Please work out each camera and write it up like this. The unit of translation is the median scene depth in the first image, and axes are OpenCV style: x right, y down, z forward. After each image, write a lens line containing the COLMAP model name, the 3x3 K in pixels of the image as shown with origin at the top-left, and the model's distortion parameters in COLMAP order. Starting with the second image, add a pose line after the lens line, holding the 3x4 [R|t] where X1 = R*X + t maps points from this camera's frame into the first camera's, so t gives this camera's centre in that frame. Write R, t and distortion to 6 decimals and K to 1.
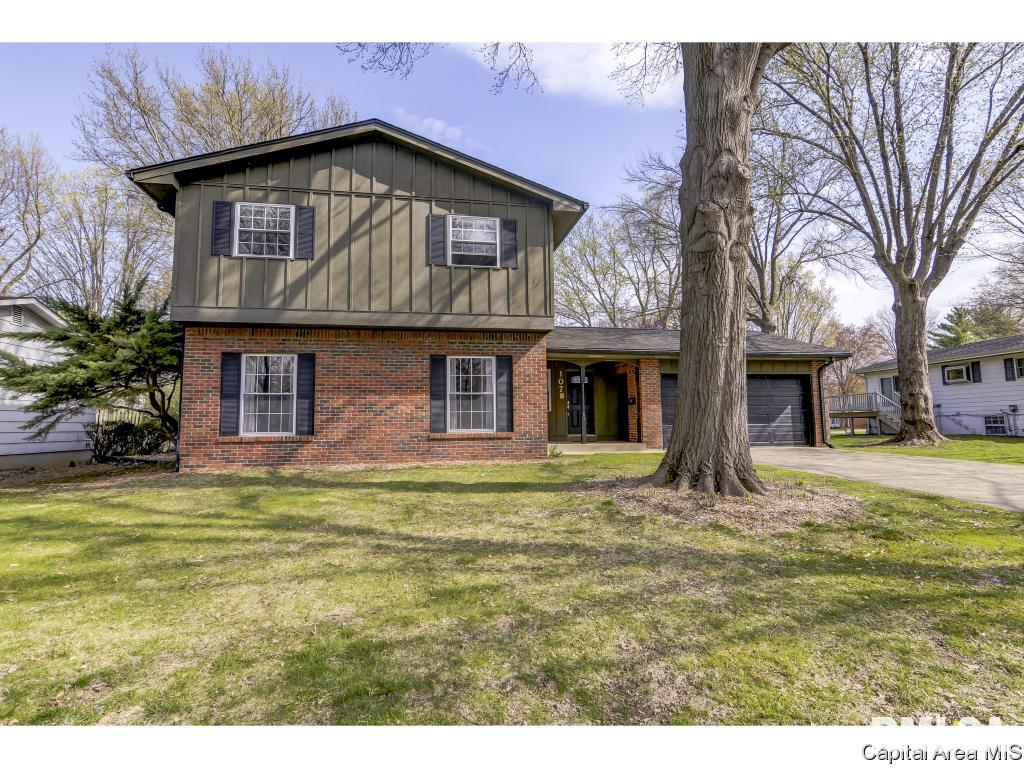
lens RADIAL K [[483.5, 0, 512.0], [0, 483.5, 384.0], [0, 0, 1]] dist [0.000139, 0.000629]
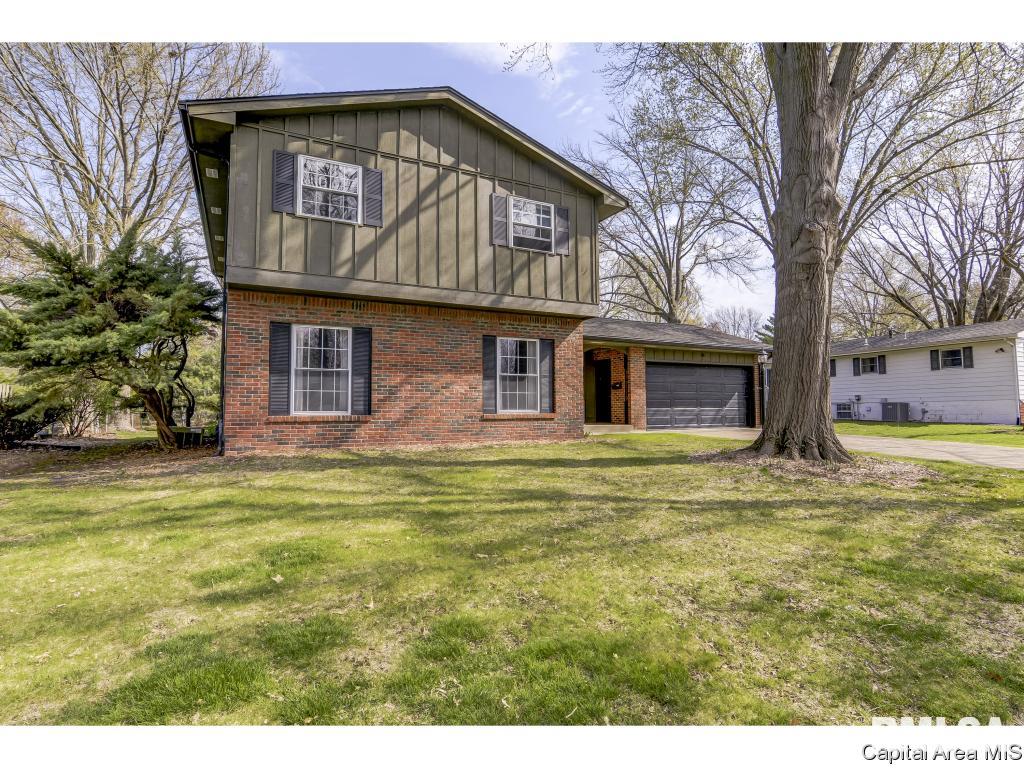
lens RADIAL K [[501.1, 0, 514.5], [0, 501.1, 380.8], [0, 0, 1]] dist [0.000466, 0.000845]
pose [[0.962884, 0.023661, 0.268878, -0.400655], [-0.031139, 0.999237, 0.023580, 0.007956], [-0.268115, -0.031078, 0.962886, -0.012199]]
